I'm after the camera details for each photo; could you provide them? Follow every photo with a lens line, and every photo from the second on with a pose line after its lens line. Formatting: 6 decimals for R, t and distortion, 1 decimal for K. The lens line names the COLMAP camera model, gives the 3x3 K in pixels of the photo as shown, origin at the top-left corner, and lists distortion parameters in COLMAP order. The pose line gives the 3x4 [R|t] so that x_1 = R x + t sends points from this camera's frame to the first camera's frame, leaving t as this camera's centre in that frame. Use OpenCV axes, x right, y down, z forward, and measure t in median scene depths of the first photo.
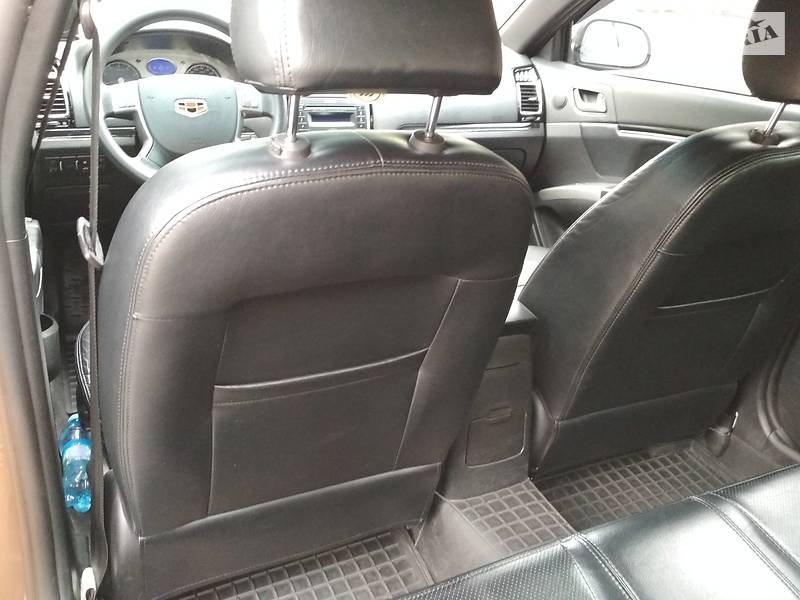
lens RADIAL K [[720.5, 0, 400.0], [0, 720.5, 300.0], [0, 0, 1]] dist [0.117968, -0.220947]
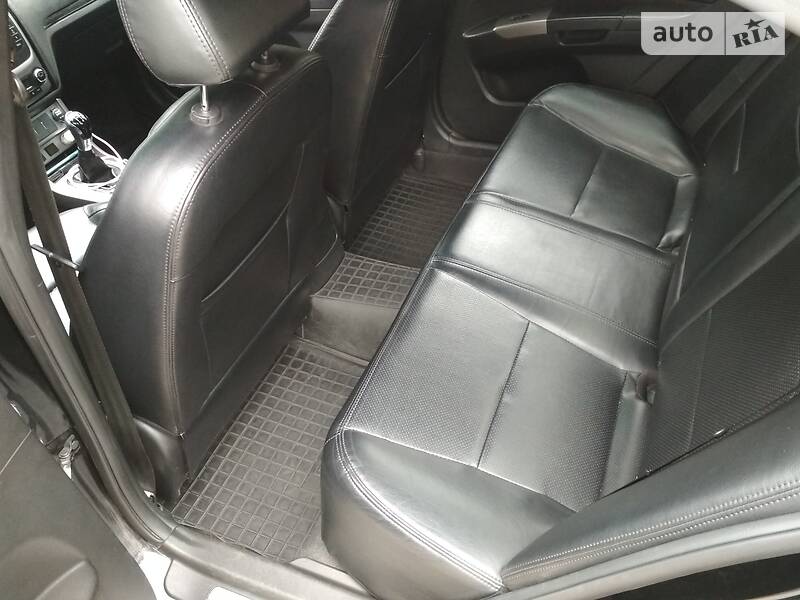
lens RADIAL K [[720.5, 0, 400.0], [0, 720.5, 300.0], [0, 0, 1]] dist [0.117968, -0.220947]
pose [[0.753736, -0.539098, 0.375839, -0.302511], [0.400366, 0.830203, 0.387906, -0.161599], [-0.521142, -0.141906, 0.841590, -0.197714]]
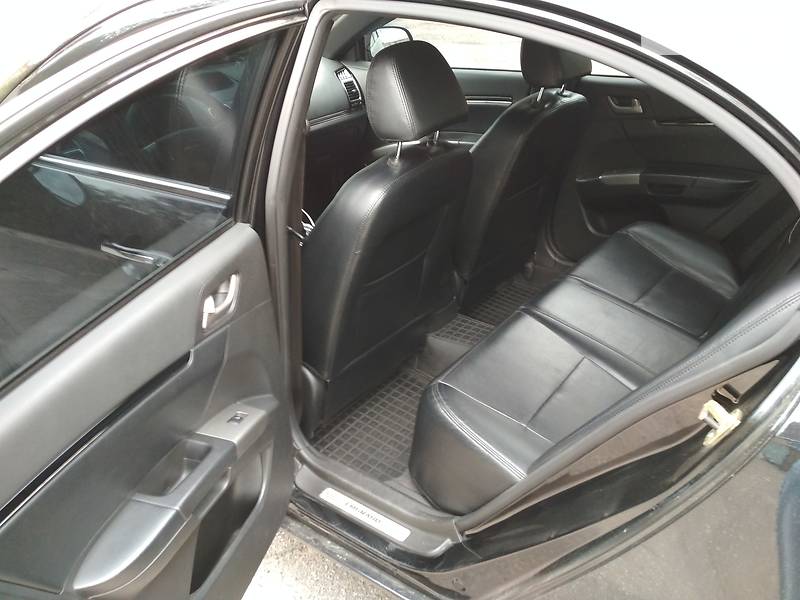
lens RADIAL K [[720.5, 0, 400.0], [0, 720.5, 300.0], [0, 0, 1]] dist [0.117968, -0.220947]
pose [[0.889182, -0.298944, 0.346393, -0.560656], [0.275094, 0.954228, 0.117360, -0.033850], [-0.365622, -0.009064, 0.930719, -0.600438]]
